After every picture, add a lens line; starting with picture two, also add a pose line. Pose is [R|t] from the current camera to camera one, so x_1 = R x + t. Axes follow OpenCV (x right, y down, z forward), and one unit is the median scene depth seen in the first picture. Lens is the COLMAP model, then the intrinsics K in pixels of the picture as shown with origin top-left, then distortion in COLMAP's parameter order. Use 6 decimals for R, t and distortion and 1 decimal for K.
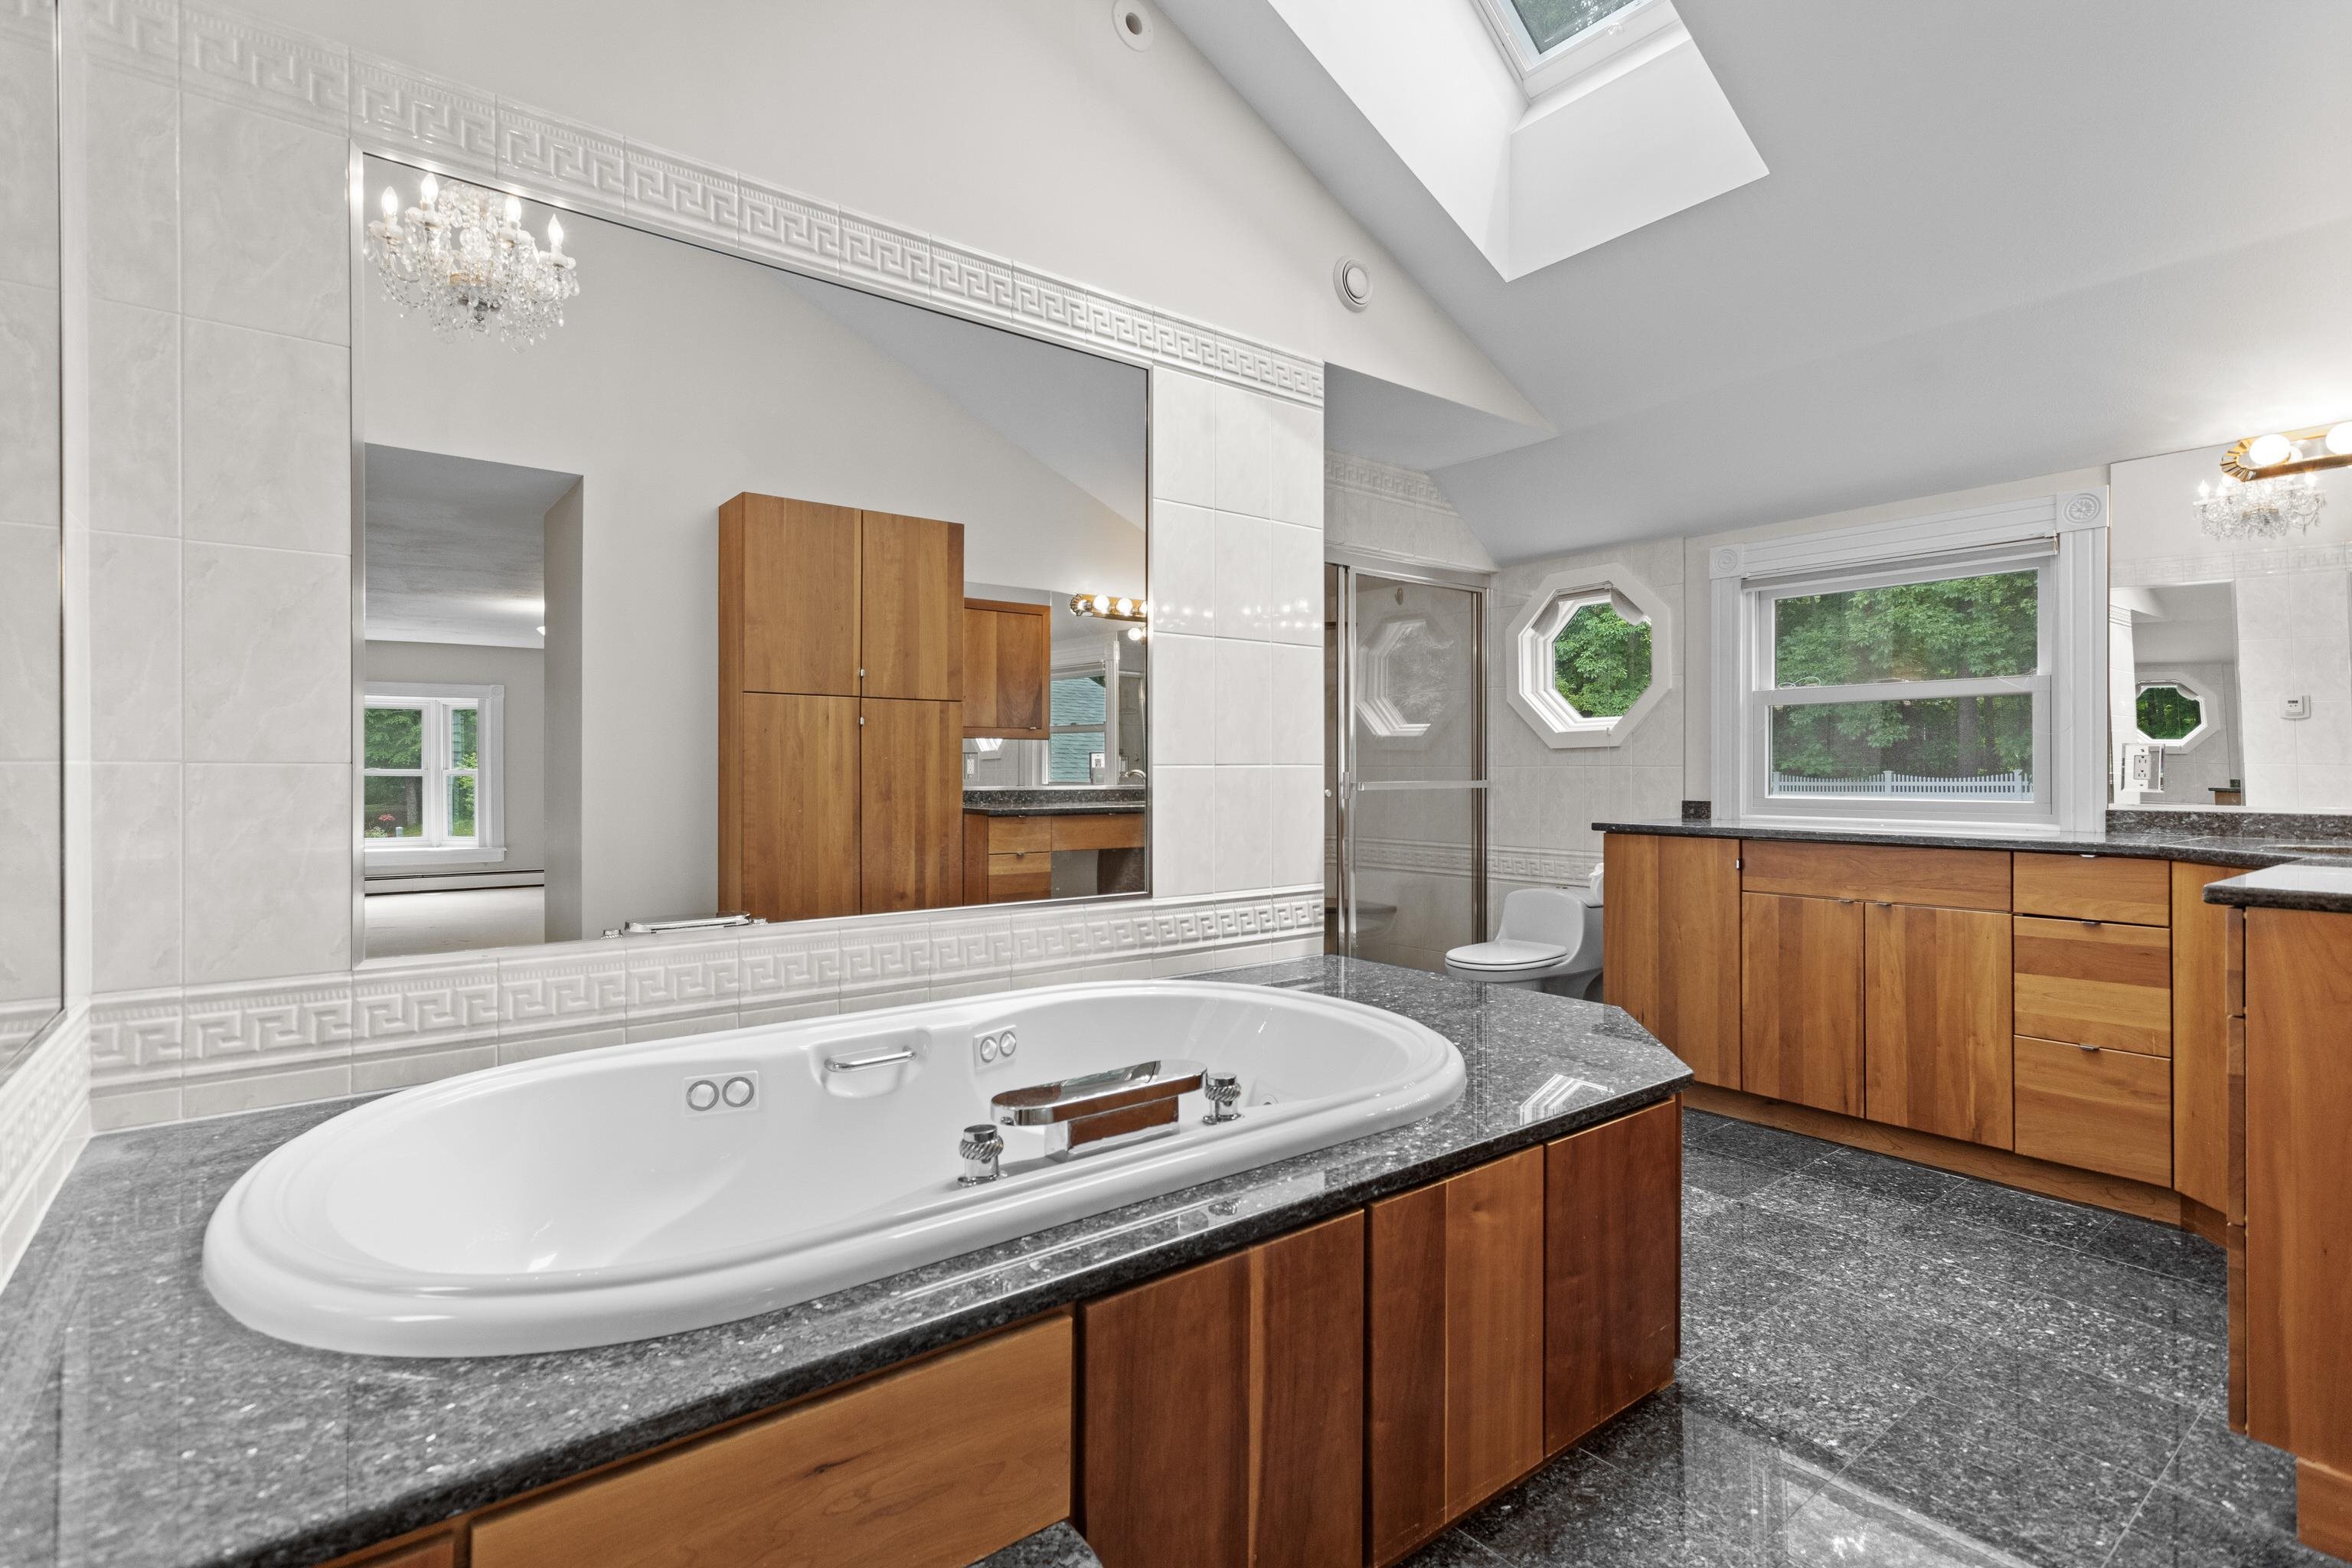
lens RADIAL K [[1098.7, 0, 1188.4], [0, 1098.7, 767.7], [0, 0, 1]] dist [-0.000239, 0.000322]
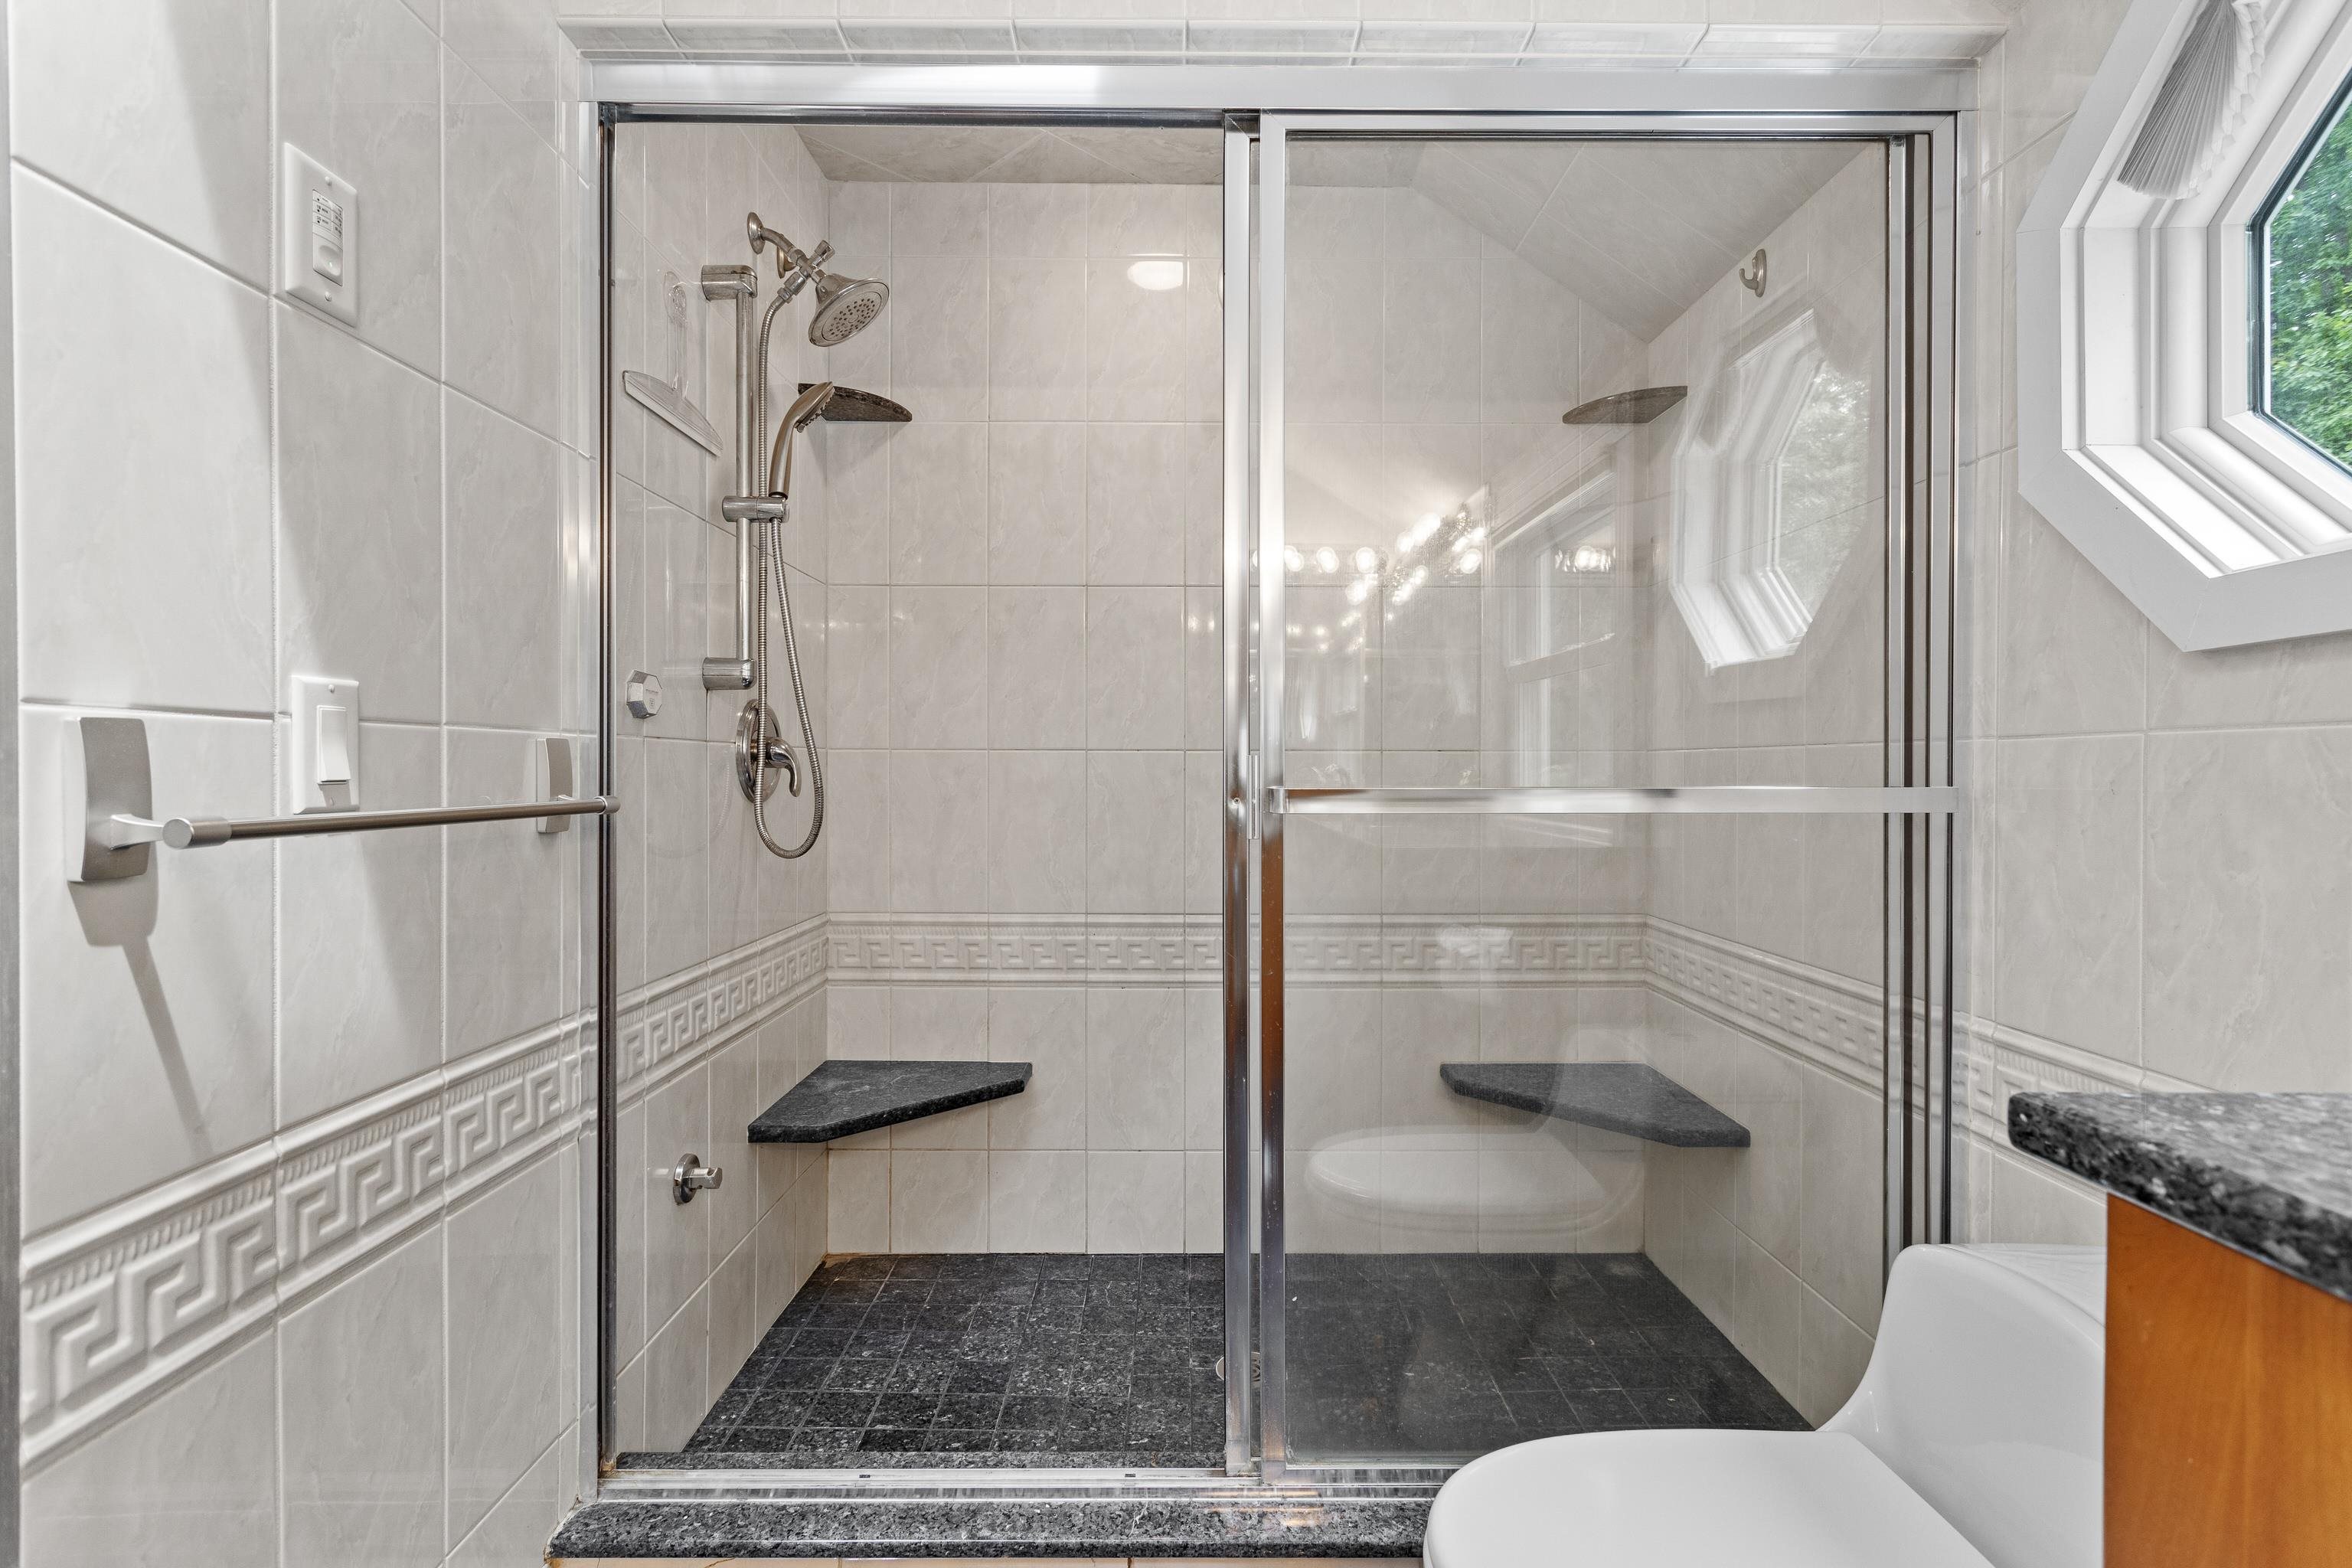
lens RADIAL K [[1102.1, 0, 1183.2], [0, 1102.1, 776.1], [0, 0, 1]] dist [-0.001571, 0.000071]
pose [[0.789315, 0.002594, -0.613983, 0.294930], [-0.003231, 0.999995, 0.000071, 0.009265], [0.613980, 0.001928, 0.789319, 0.663770]]
